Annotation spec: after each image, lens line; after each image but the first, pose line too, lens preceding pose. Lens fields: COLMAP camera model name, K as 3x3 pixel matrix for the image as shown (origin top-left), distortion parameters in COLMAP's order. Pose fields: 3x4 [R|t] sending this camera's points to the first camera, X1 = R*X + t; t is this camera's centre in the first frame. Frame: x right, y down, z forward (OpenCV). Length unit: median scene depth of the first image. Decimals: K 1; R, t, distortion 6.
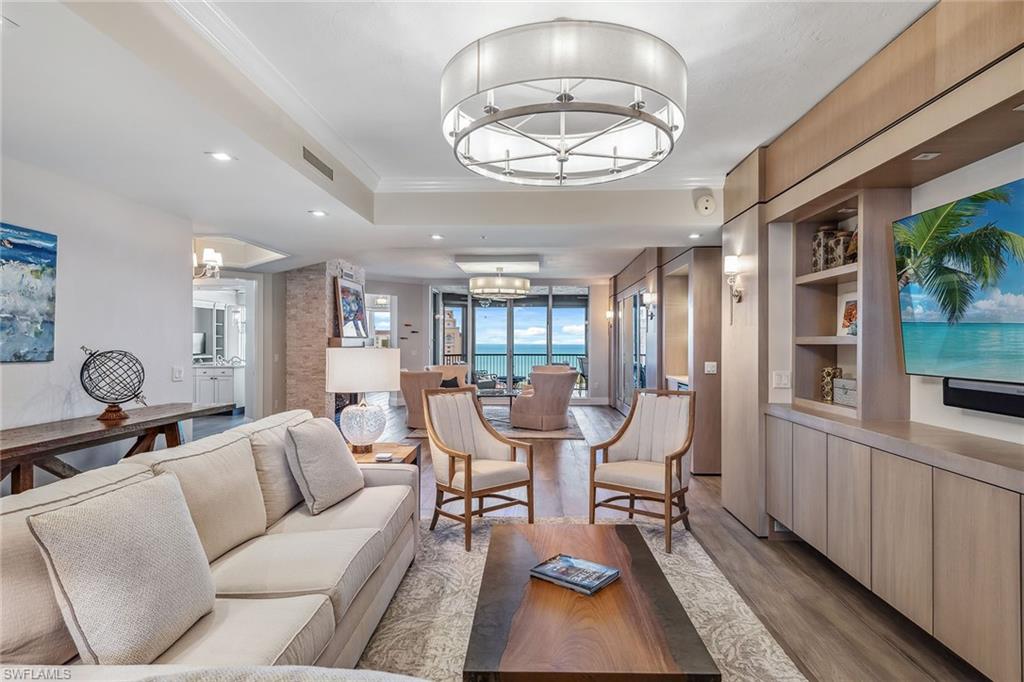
lens RADIAL K [[535.8, 0, 515.0], [0, 535.8, 338.9], [0, 0, 1]] dist [0.005096, 0.001090]
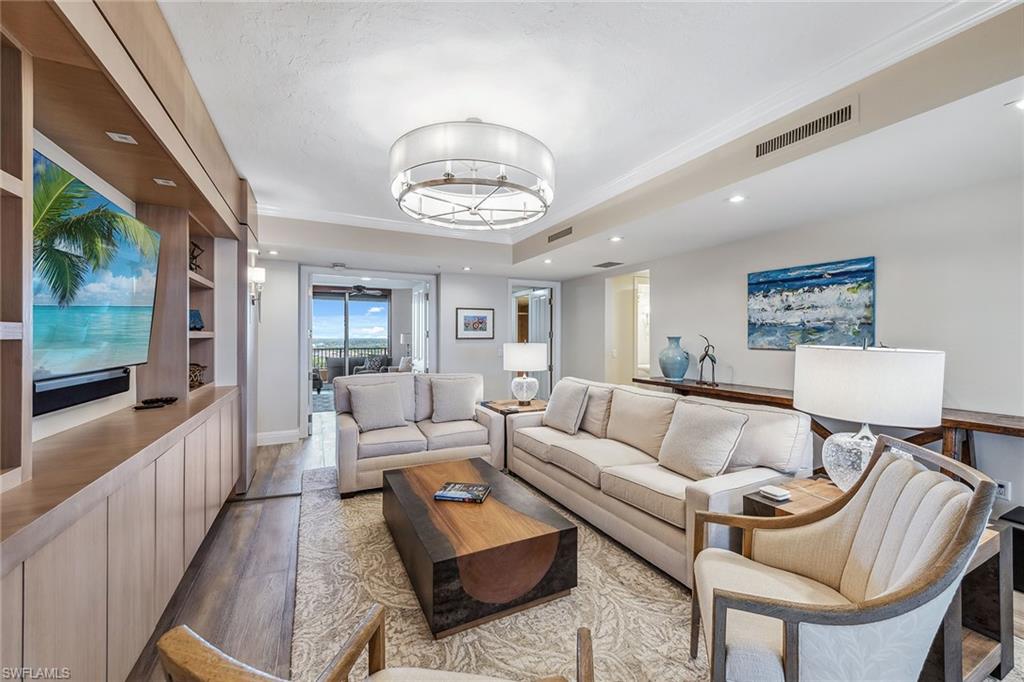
lens RADIAL K [[400.8, 0, 514.3], [0, 400.8, 340.3], [0, 0, 1]] dist [0.002199, -0.000117]
pose [[-0.877637, -0.002659, -0.479319, 0.377348], [-0.002579, 0.999996, -0.000825, 0.012902], [0.479319, 0.000512, -0.877640, 1.476003]]
